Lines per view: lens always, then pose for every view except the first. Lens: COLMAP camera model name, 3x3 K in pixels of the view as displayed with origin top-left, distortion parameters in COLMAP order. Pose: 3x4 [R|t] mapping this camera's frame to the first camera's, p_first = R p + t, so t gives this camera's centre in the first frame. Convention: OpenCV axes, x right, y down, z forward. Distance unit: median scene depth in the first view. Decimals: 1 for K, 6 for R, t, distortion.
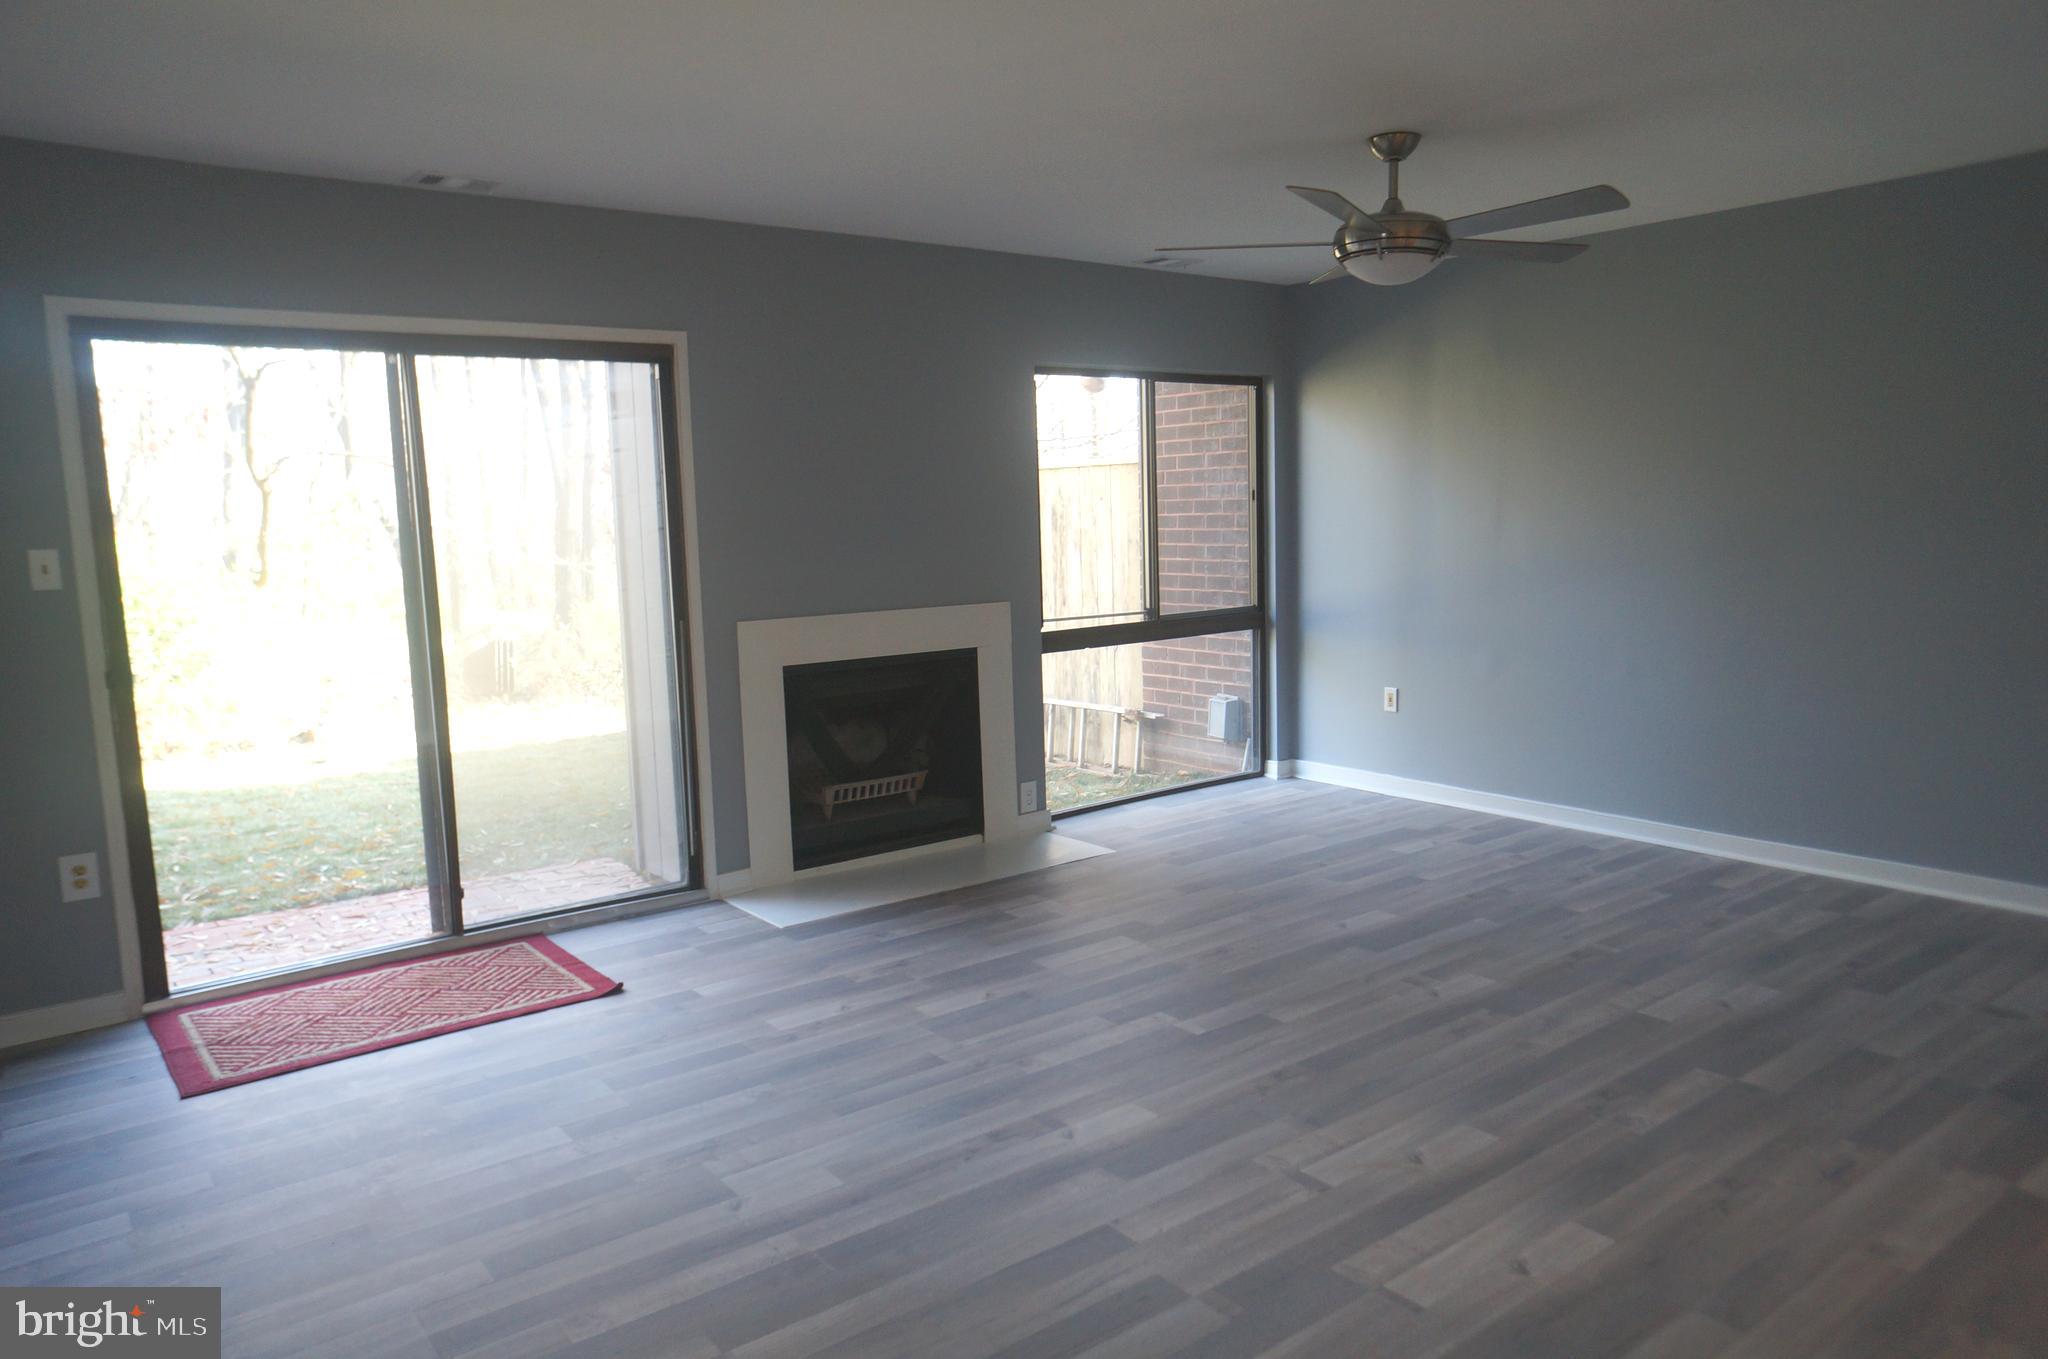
lens RADIAL K [[1388.5, 0, 1026.5], [0, 1388.5, 686.0], [0, 0, 1]] dist [-0.063537, 0.086147]
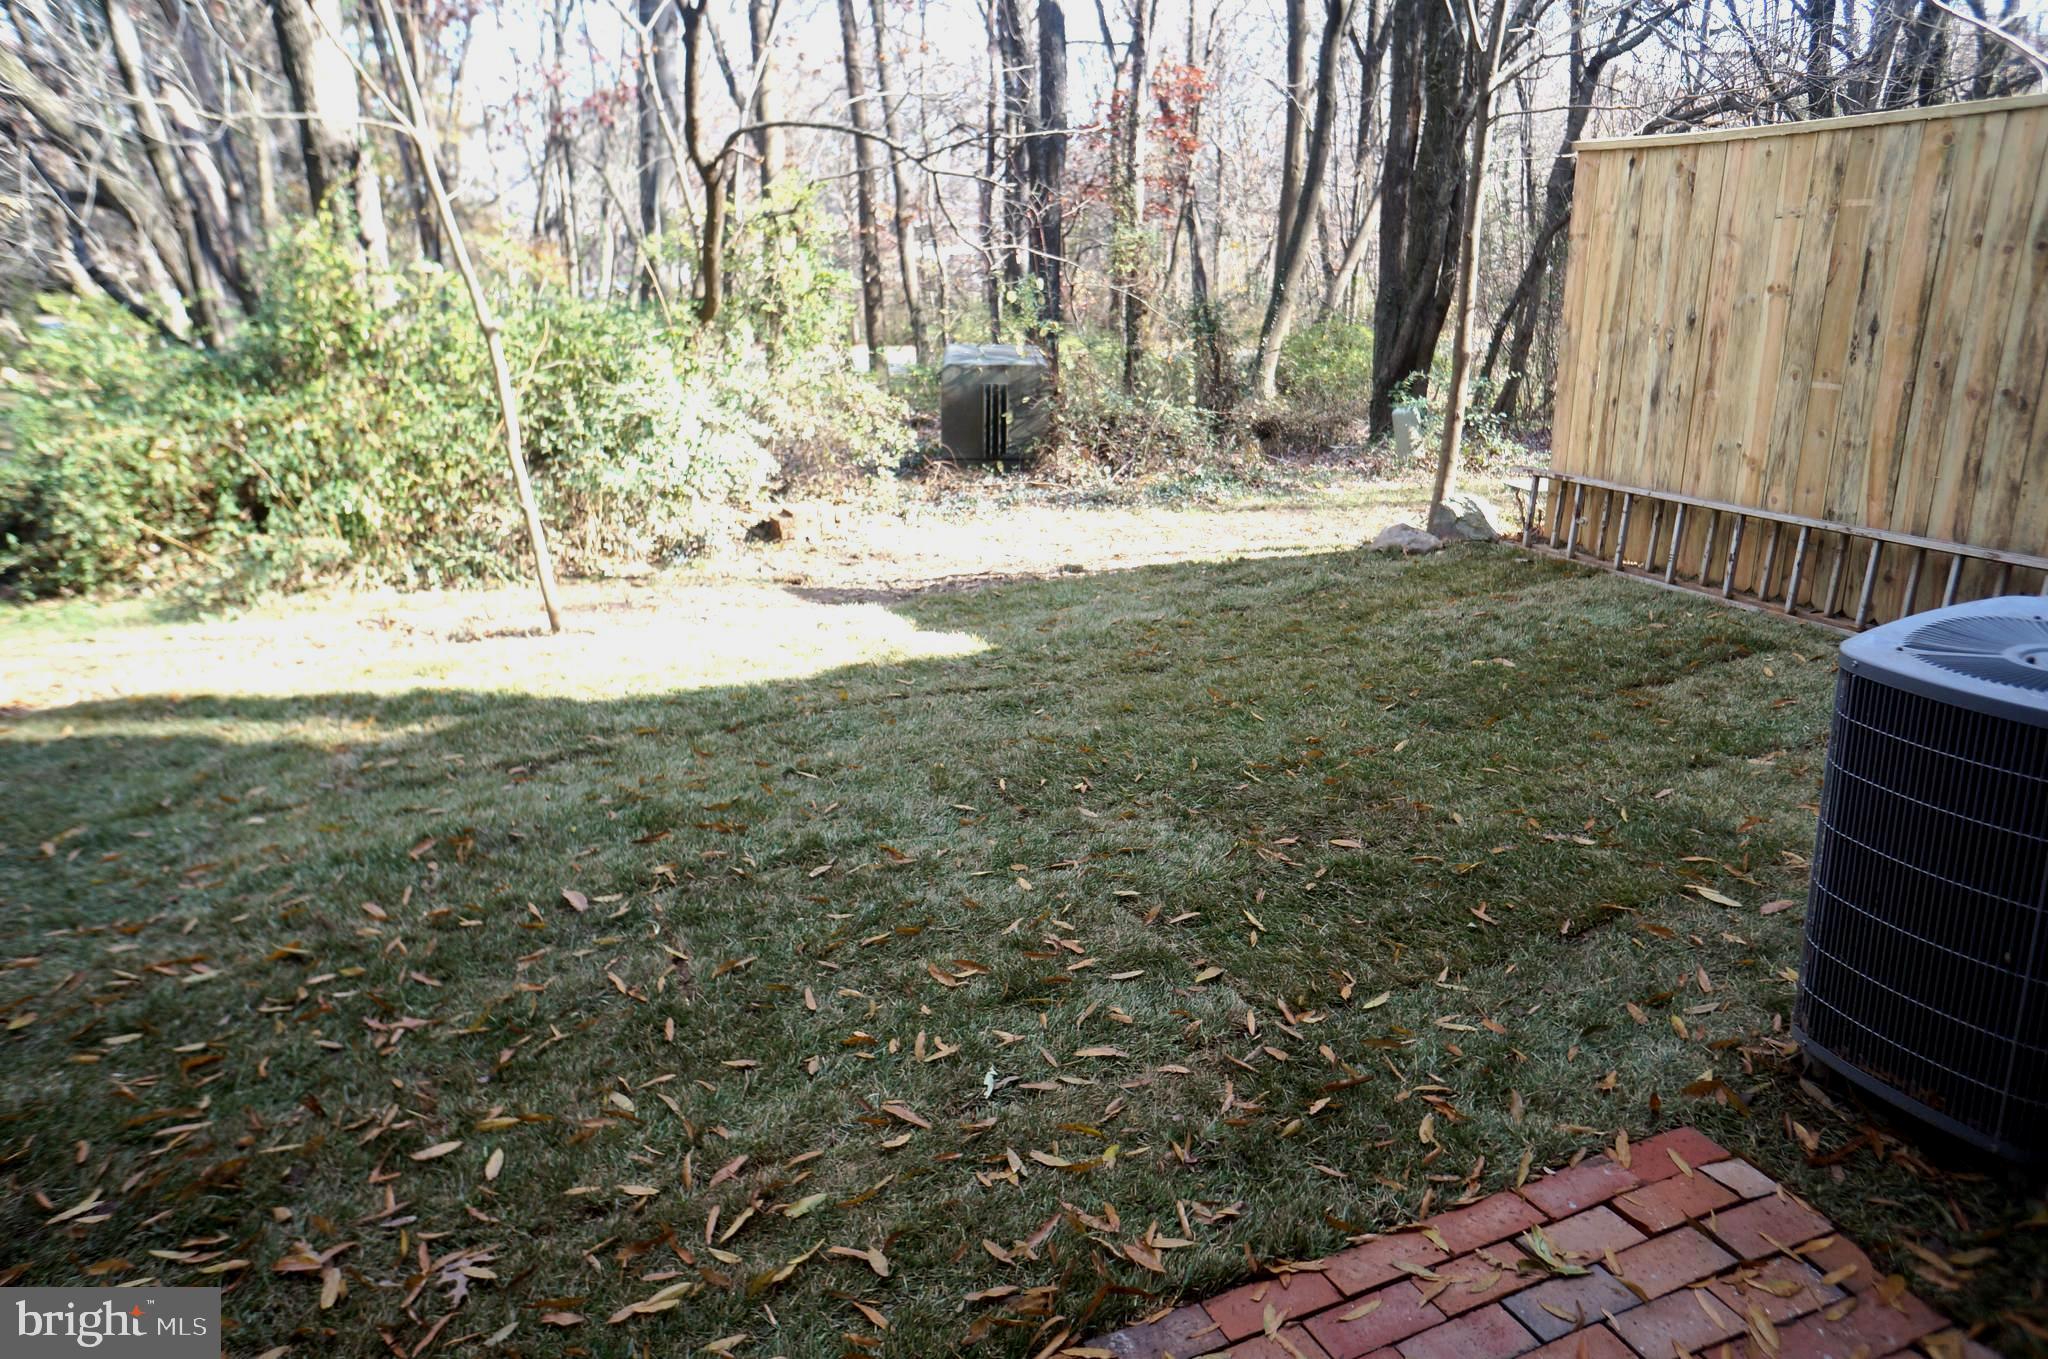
lens RADIAL K [[1388.5, 0, 1012.6], [0, 1388.5, 676.1], [0, 0, 1]] dist [-0.063537, 0.086147]
pose [[0.965306, 0.067448, -0.252259, -0.444352], [-0.015285, 0.979003, 0.203271, -0.085152], [0.260673, -0.192363, 0.946069, 0.682532]]
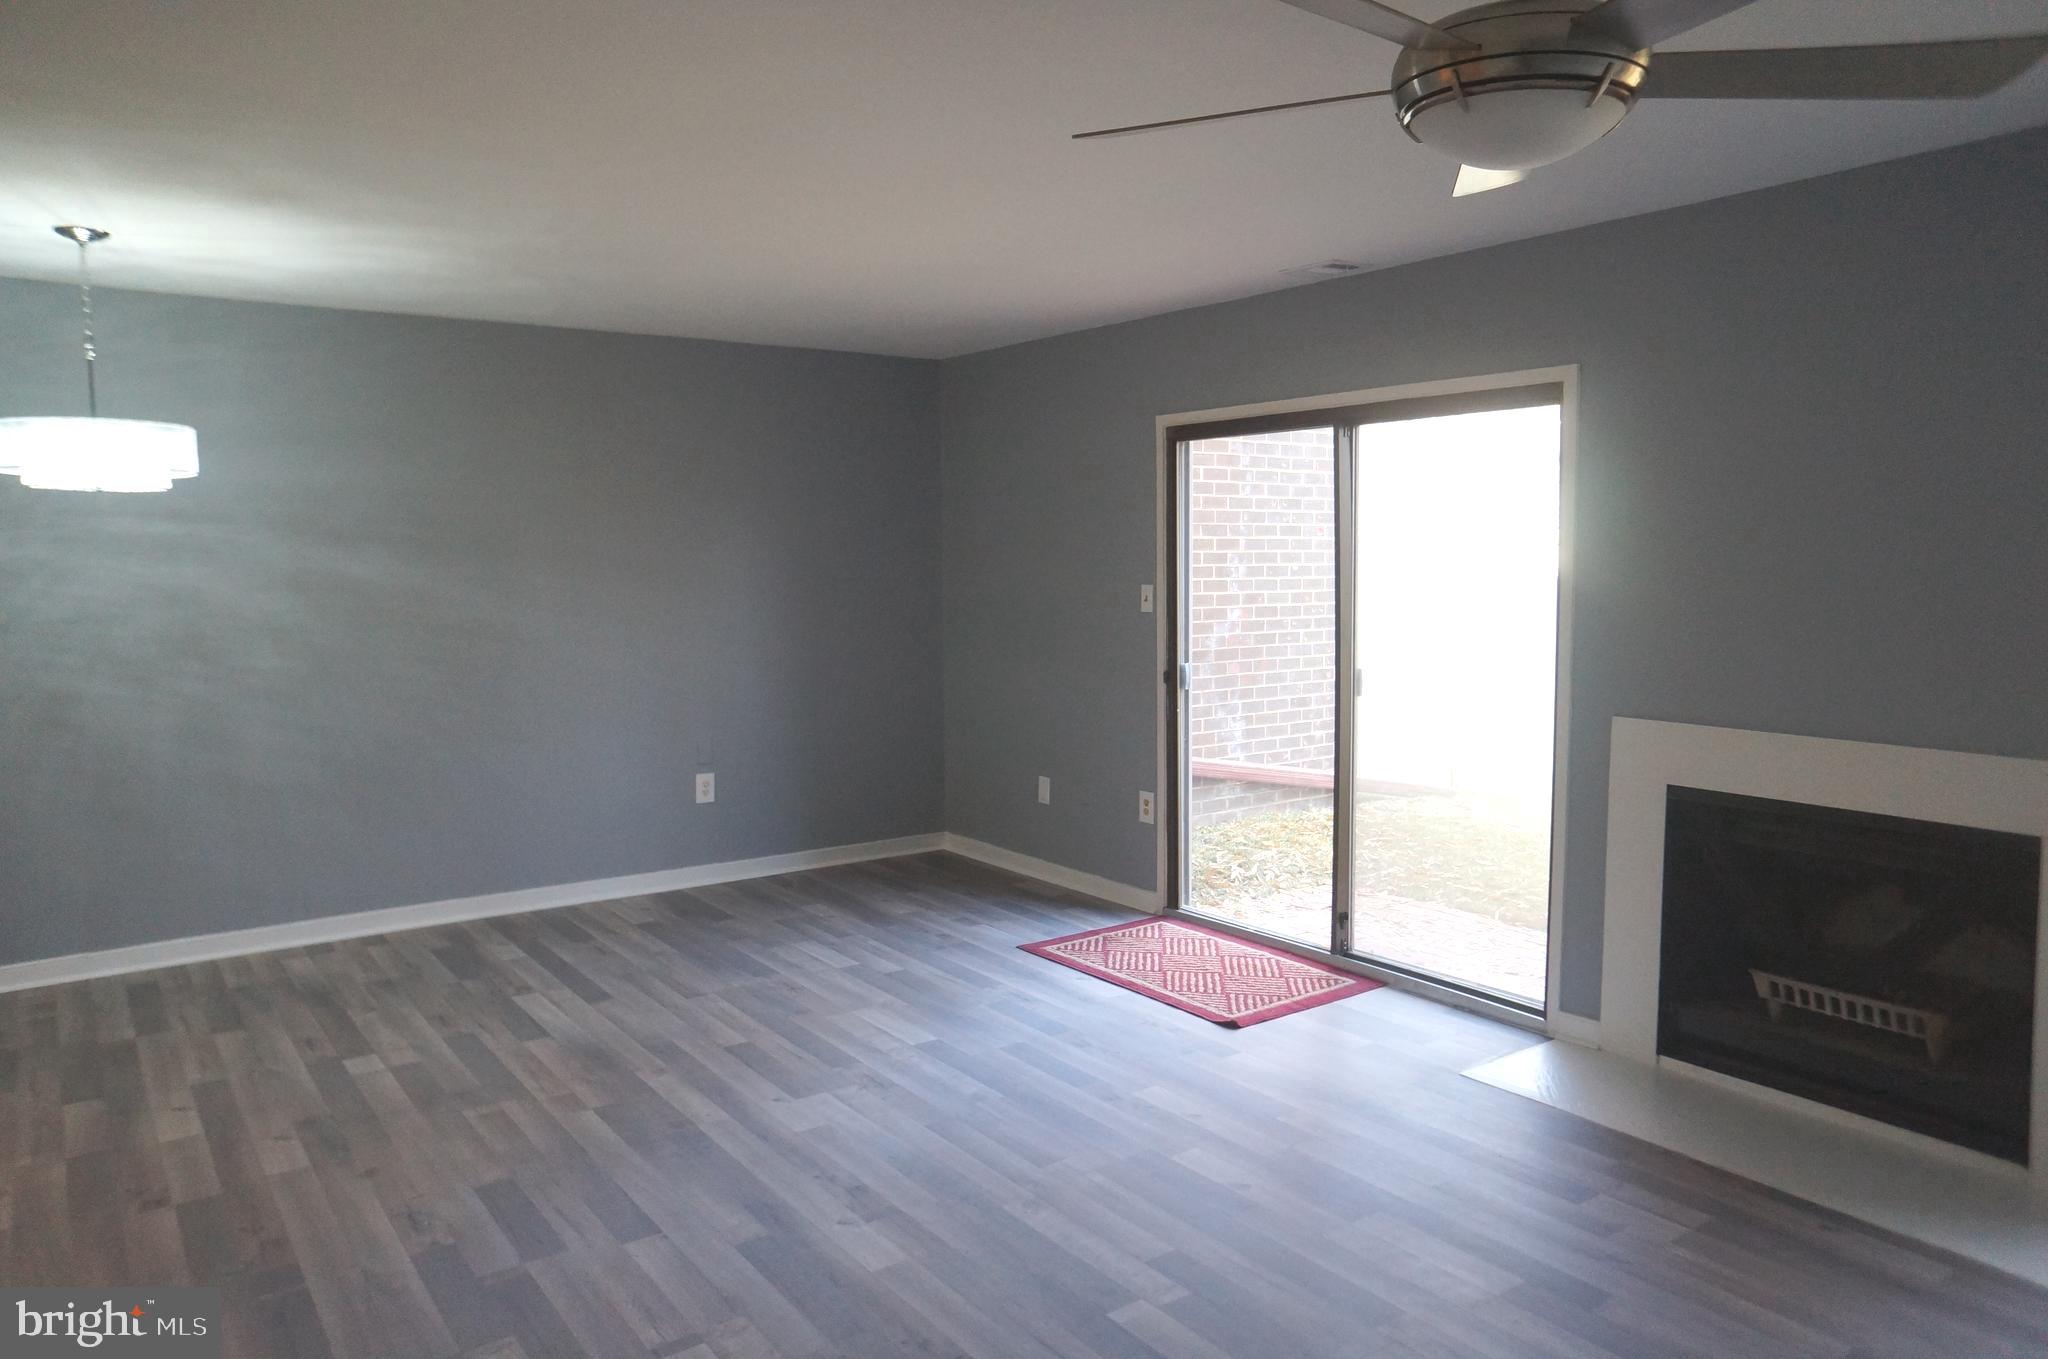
lens RADIAL K [[1388.5, 0, 1016.2], [0, 1388.5, 672.3], [0, 0, 1]] dist [-0.063537, 0.086147]
pose [[-0.037578, 0.110483, -0.993167, 0.533156], [-0.125525, 0.985475, 0.114377, -0.106992], [0.991379, 0.128965, -0.023164, 0.603247]]
